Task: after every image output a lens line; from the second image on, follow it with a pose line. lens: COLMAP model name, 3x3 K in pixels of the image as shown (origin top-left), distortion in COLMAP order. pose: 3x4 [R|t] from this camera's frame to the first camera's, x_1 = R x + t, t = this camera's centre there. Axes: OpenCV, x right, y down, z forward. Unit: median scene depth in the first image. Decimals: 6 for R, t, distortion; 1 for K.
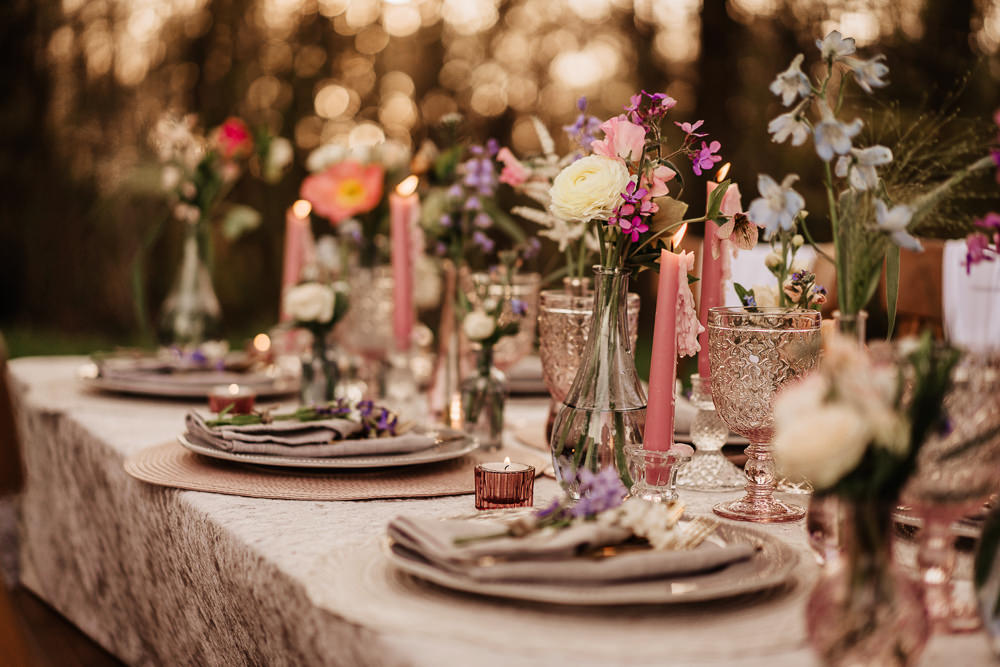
lens RADIAL K [[1658.2, 0, 501.7], [0, 1658.2, 300.3], [0, 0, 1]] dist [0.120467, 0.064732]
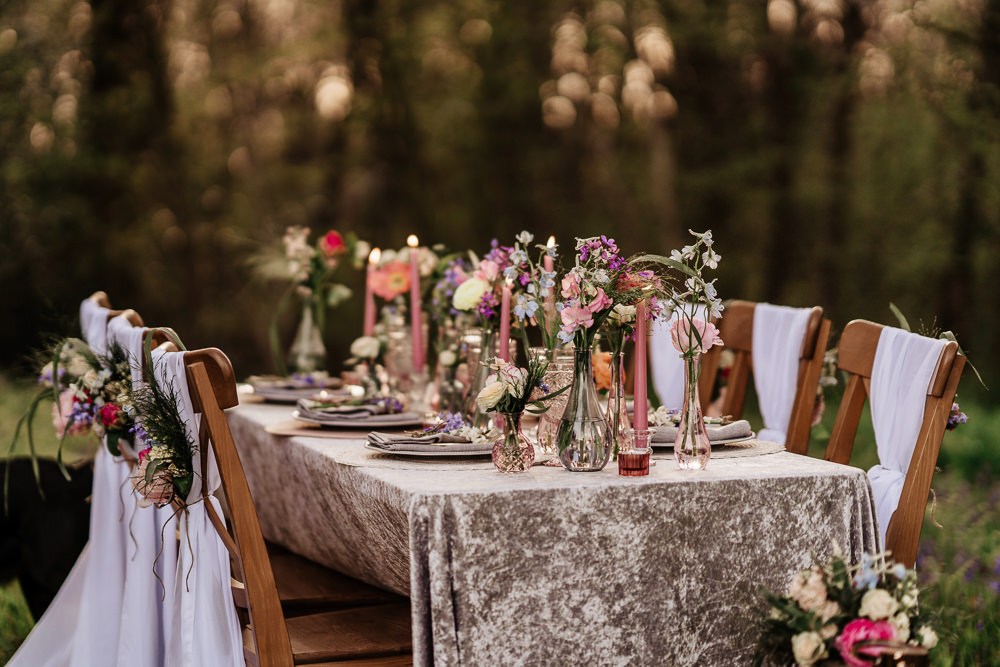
lens RADIAL K [[2822.2, 0, 500.0], [0, 2822.2, 333.5], [0, 0, 1]] dist [0.077599, -0.165409]
pose [[0.989525, -0.014485, -0.143634, 0.507549], [0.014189, 0.999895, -0.003089, -0.002090], [0.143663, 0.001019, 0.989626, -2.174475]]
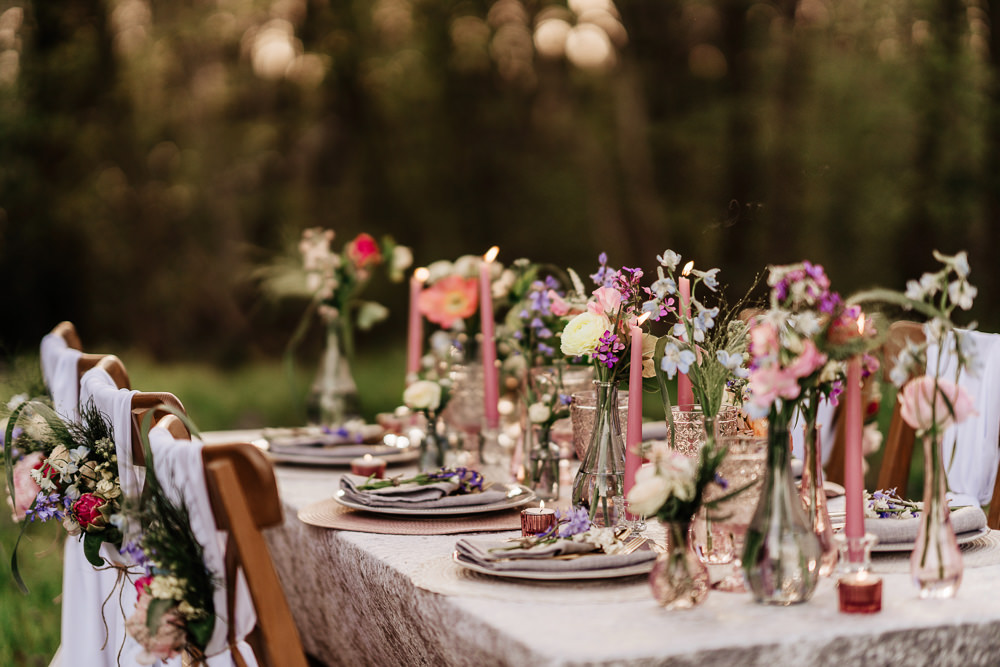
lens RADIAL K [[2620.5, 0, 499.1], [0, 2620.5, 368.6], [0, 0, 1]] dist [0.059012, 0.483982]
pose [[0.993159, -0.027360, -0.113518, 0.205204], [0.031708, 0.998824, 0.036672, -0.104818], [0.112381, -0.040020, 0.992859, -1.207619]]
